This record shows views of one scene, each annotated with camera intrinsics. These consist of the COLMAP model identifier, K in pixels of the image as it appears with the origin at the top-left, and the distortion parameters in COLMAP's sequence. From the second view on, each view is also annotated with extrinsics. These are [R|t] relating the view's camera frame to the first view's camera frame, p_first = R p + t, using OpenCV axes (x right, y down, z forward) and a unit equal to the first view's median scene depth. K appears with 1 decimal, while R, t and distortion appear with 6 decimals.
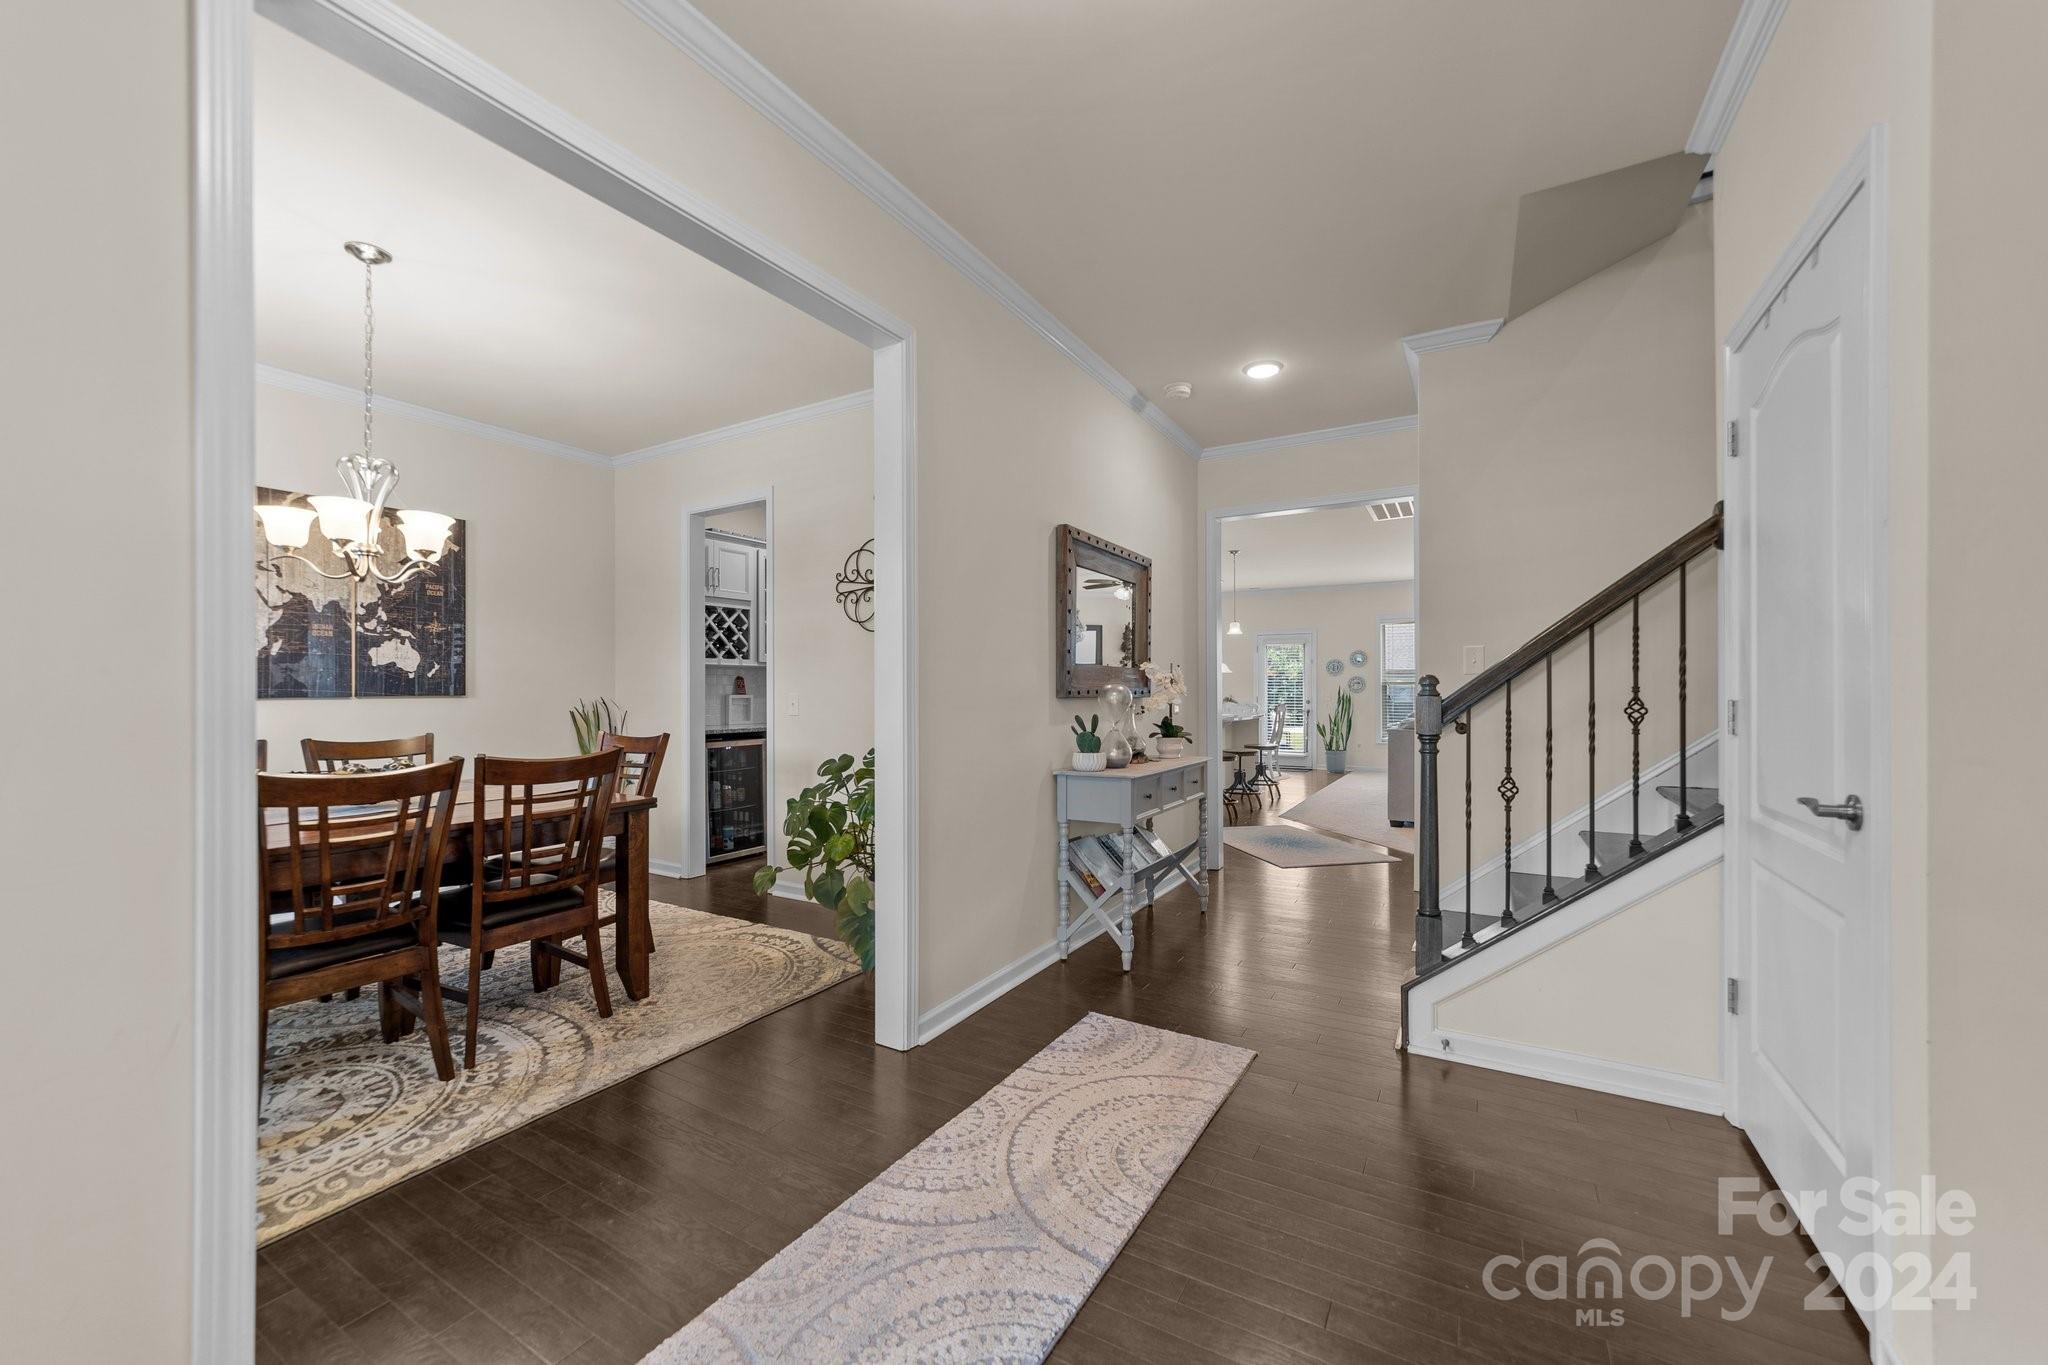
lens RADIAL K [[785.7, 0, 1019.4], [0, 785.7, 687.4], [0, 0, 1]] dist [-0.007292, 0.001529]
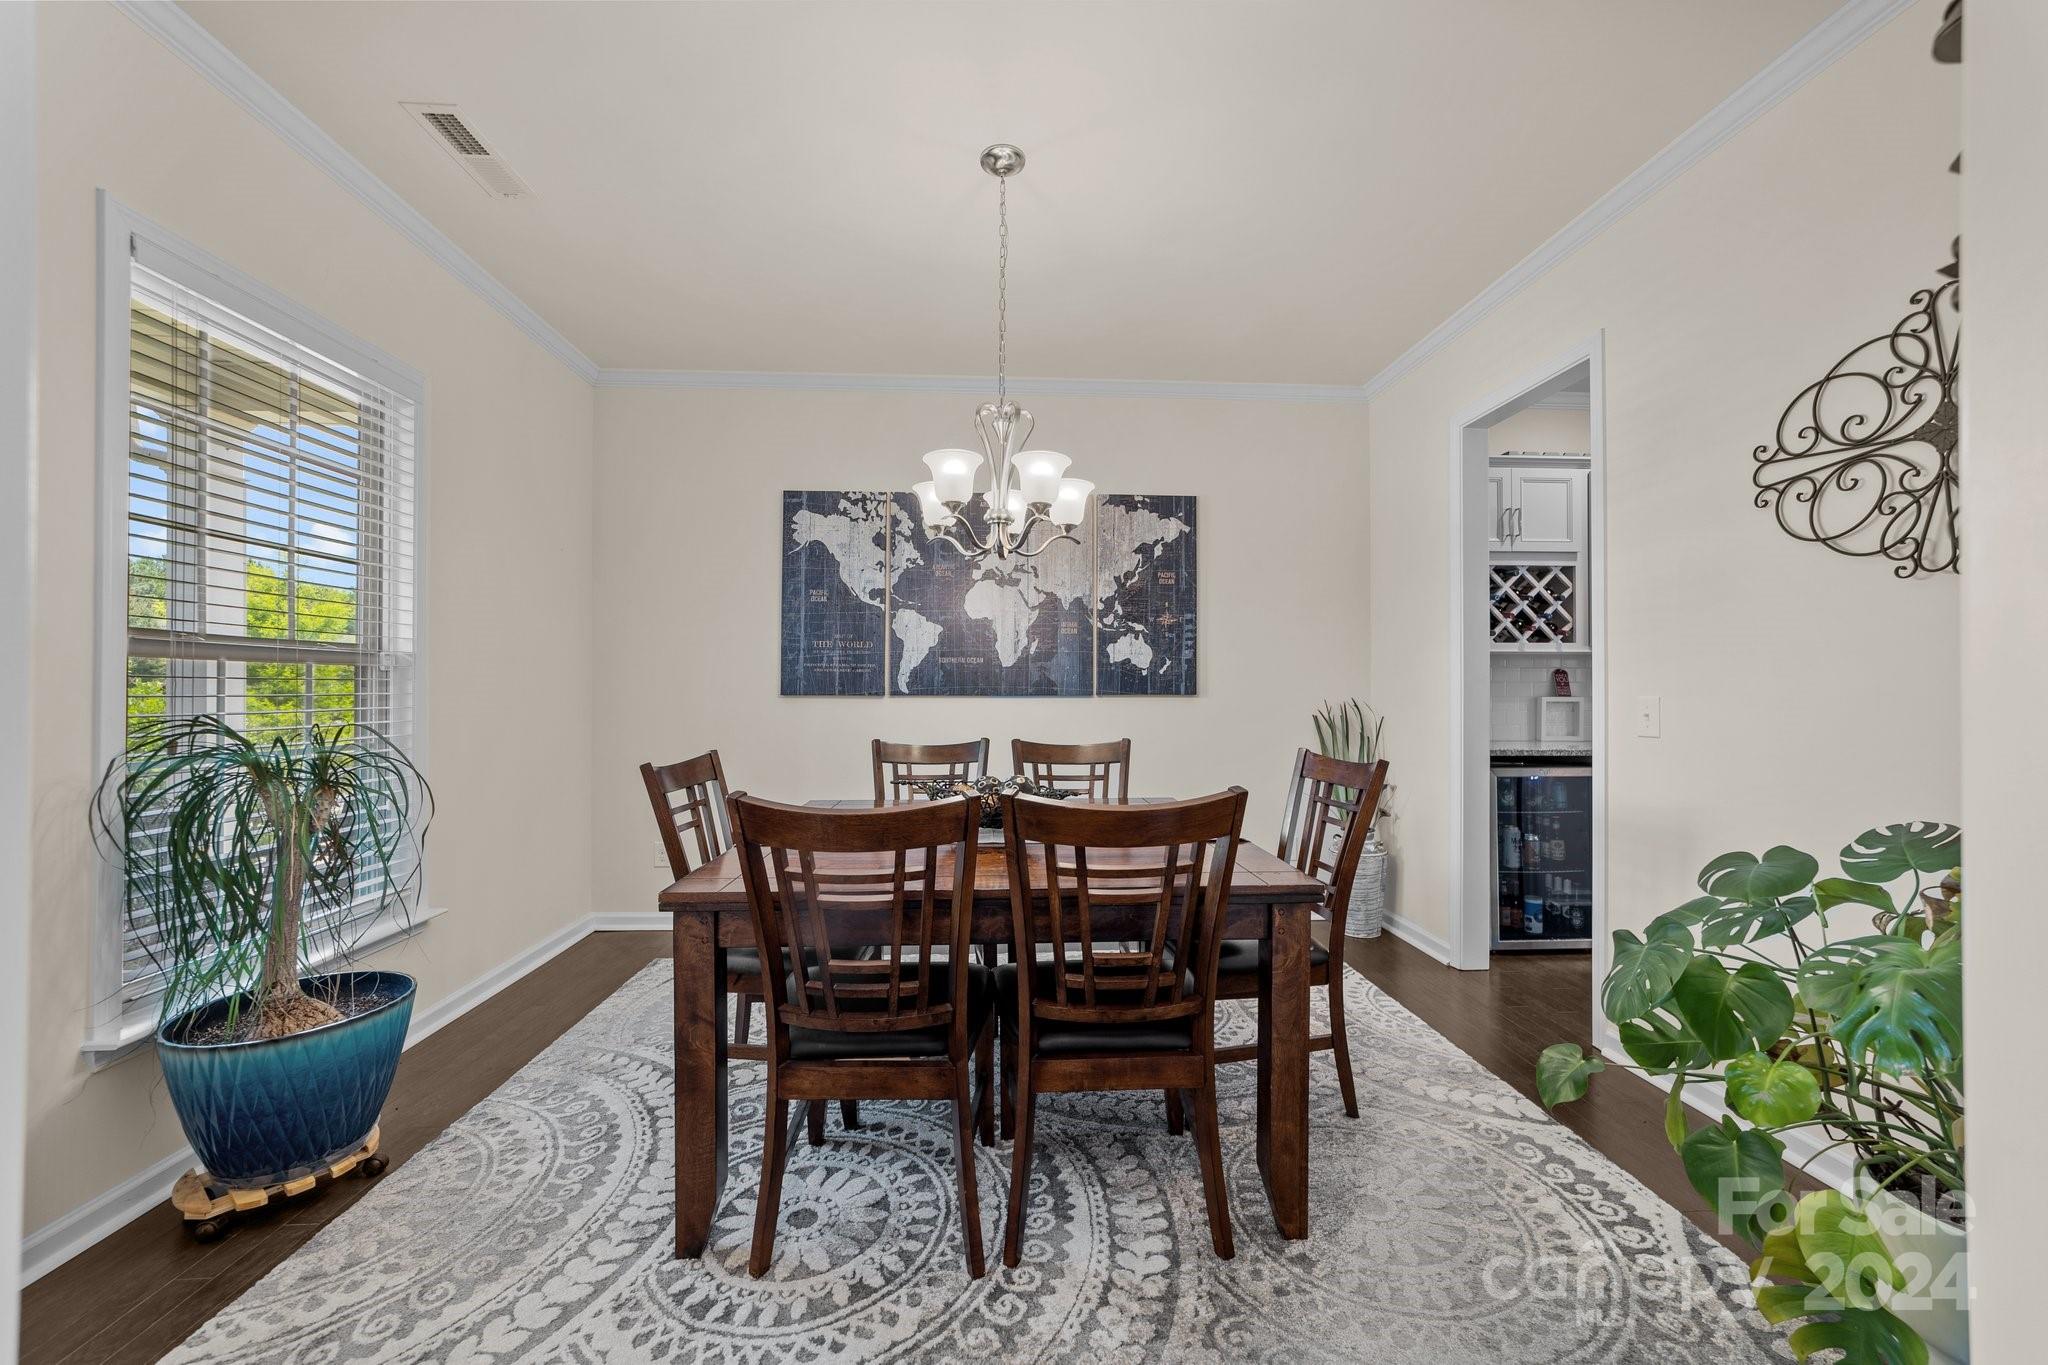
lens RADIAL K [[785.7, 0, 1021.9], [0, 785.7, 688.7], [0, 0, 1]] dist [-0.007292, 0.001529]
pose [[0.559721, 0.002108, -0.828679, -0.088049], [-0.000530, 0.999997, 0.002186, 0.001955], [0.828681, -0.000784, 0.559720, 0.361884]]
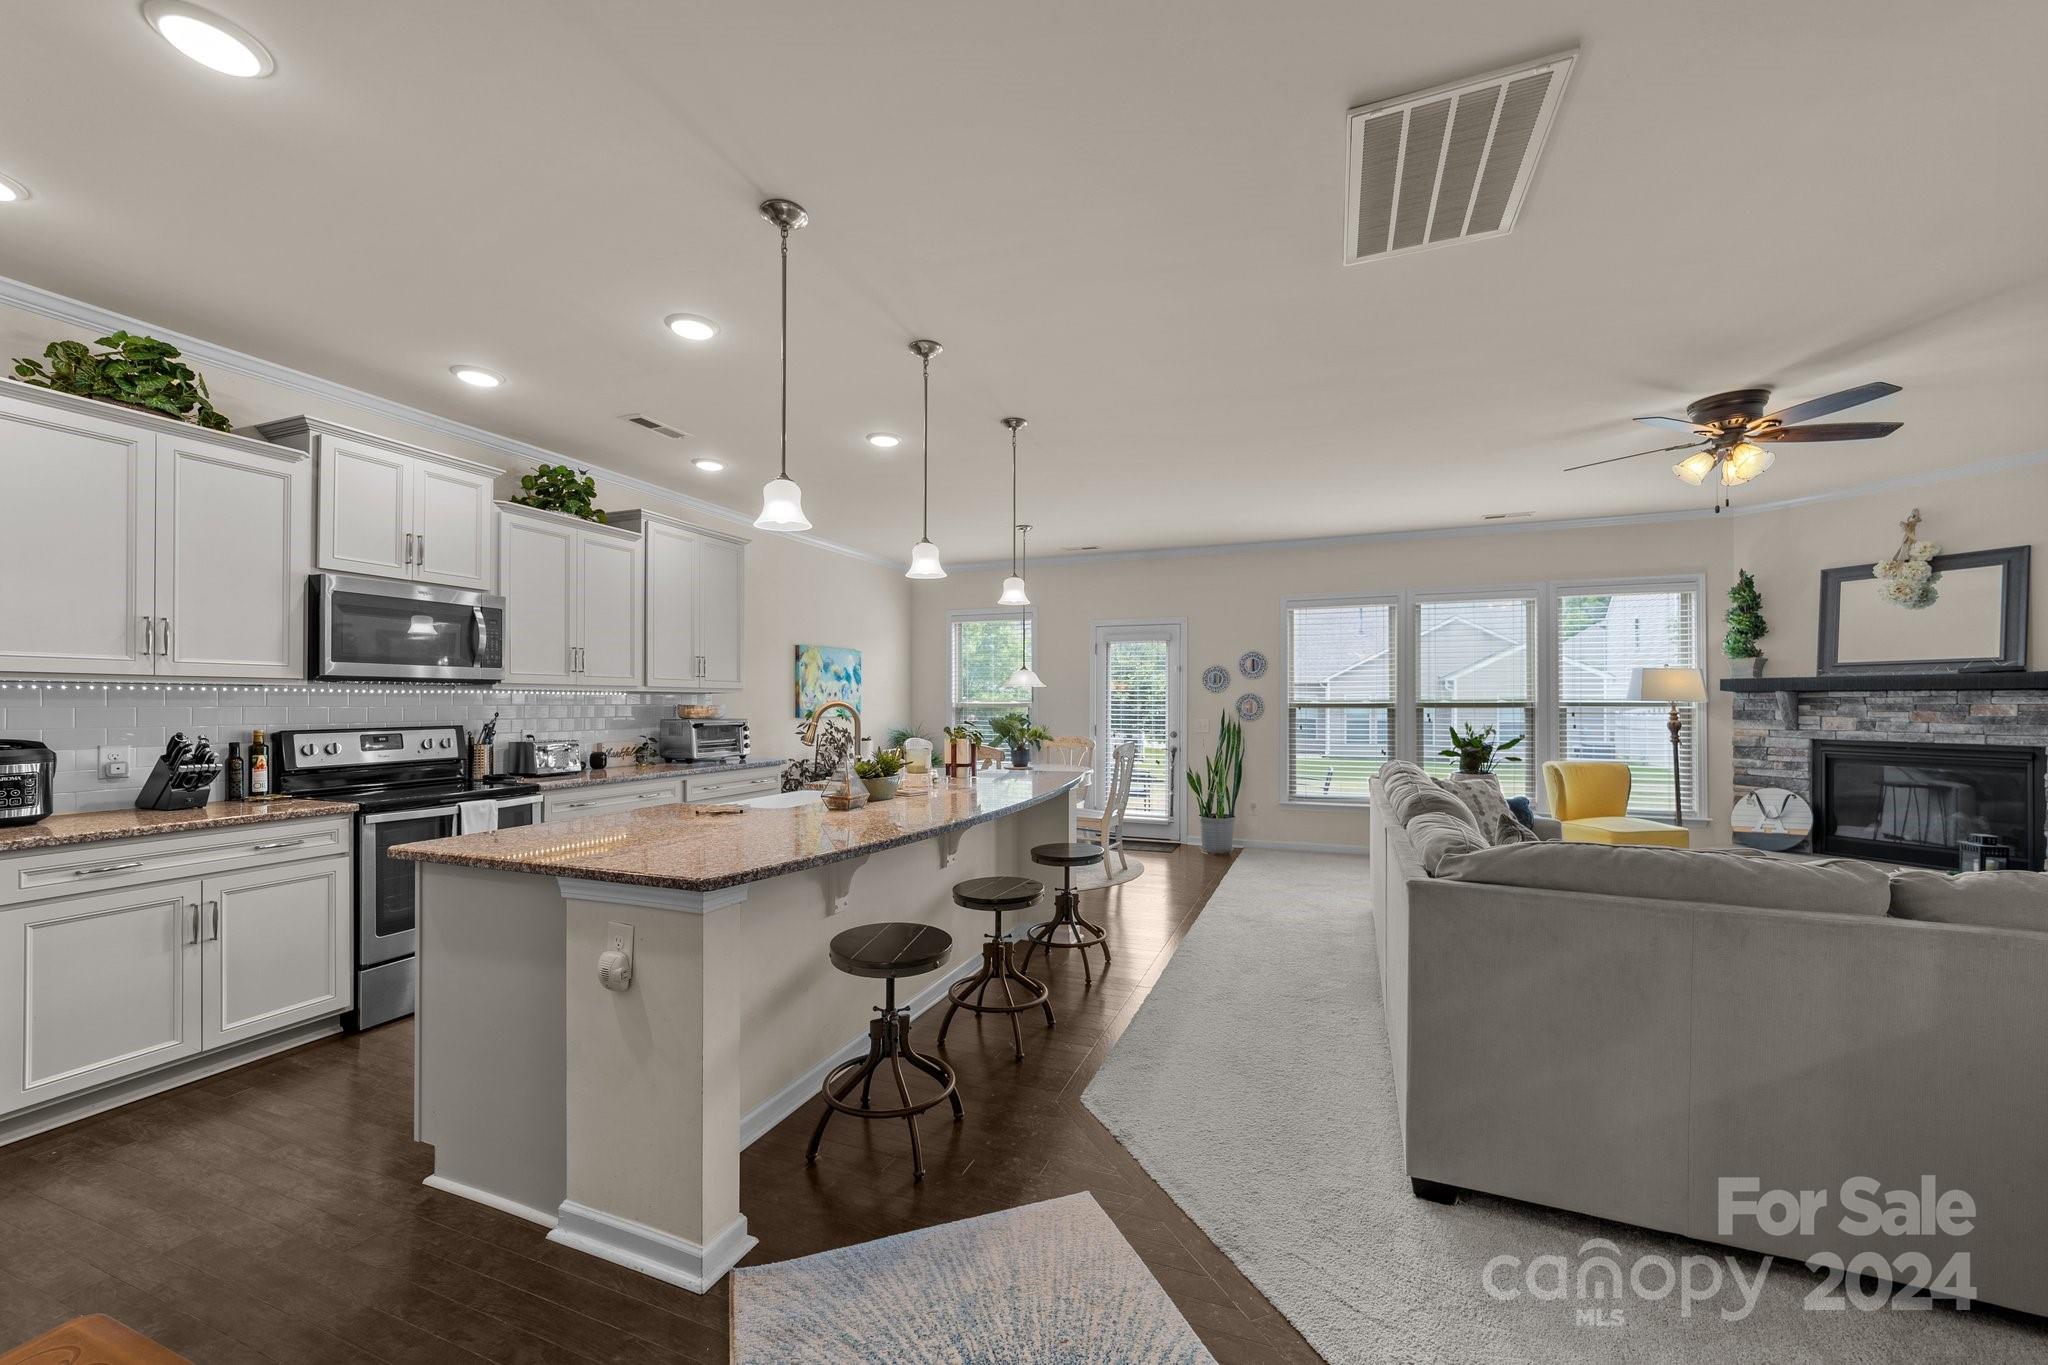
lens RADIAL K [[785.7, 0, 1023.6], [0, 785.7, 696.1], [0, 0, 1]] dist [-0.007292, 0.001529]
pose [[0.987985, 0.001291, 0.154543, 0.458384], [-0.000530, 0.999988, -0.004965, -0.025033], [-0.154548, 0.004823, 0.987974, 1.202413]]
